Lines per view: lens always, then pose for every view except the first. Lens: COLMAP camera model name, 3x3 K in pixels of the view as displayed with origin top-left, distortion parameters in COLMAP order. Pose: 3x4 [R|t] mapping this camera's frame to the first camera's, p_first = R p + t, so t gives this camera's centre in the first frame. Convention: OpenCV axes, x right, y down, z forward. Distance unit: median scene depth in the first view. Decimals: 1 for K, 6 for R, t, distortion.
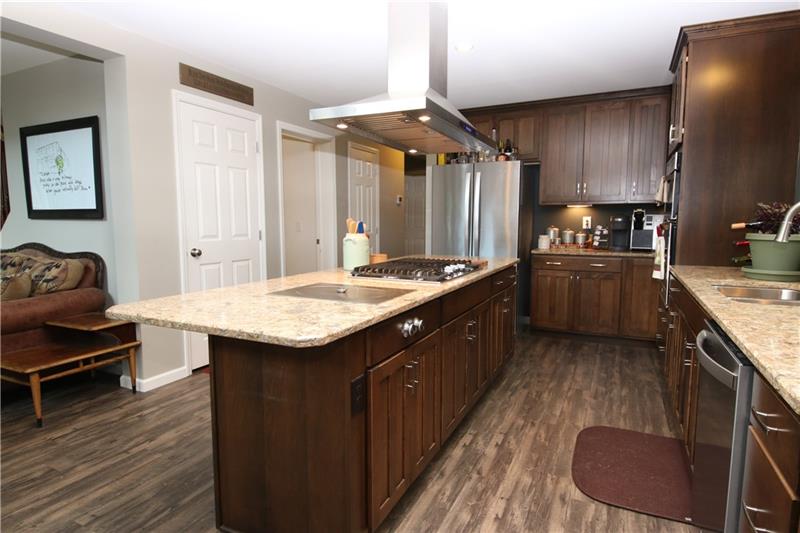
lens RADIAL K [[451.7, 0, 400.0], [0, 451.7, 266.5], [0, 0, 1]] dist [0.038475, -0.043986]
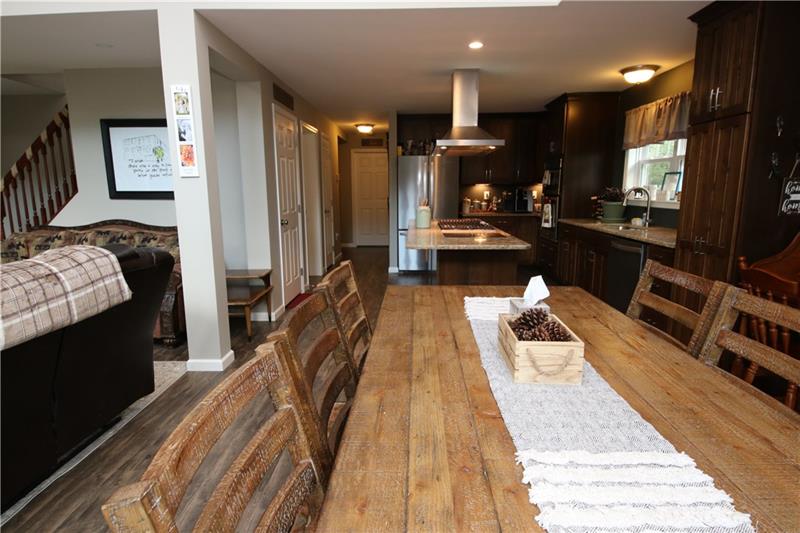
lens RADIAL K [[451.7, 0, 400.0], [0, 451.7, 266.5], [0, 0, 1]] dist [0.038475, -0.043986]
pose [[0.907545, -0.078016, 0.412644, -0.650085], [0.048922, 0.995543, 0.080626, 0.008350], [-0.417095, -0.052984, 0.907317, -0.369195]]
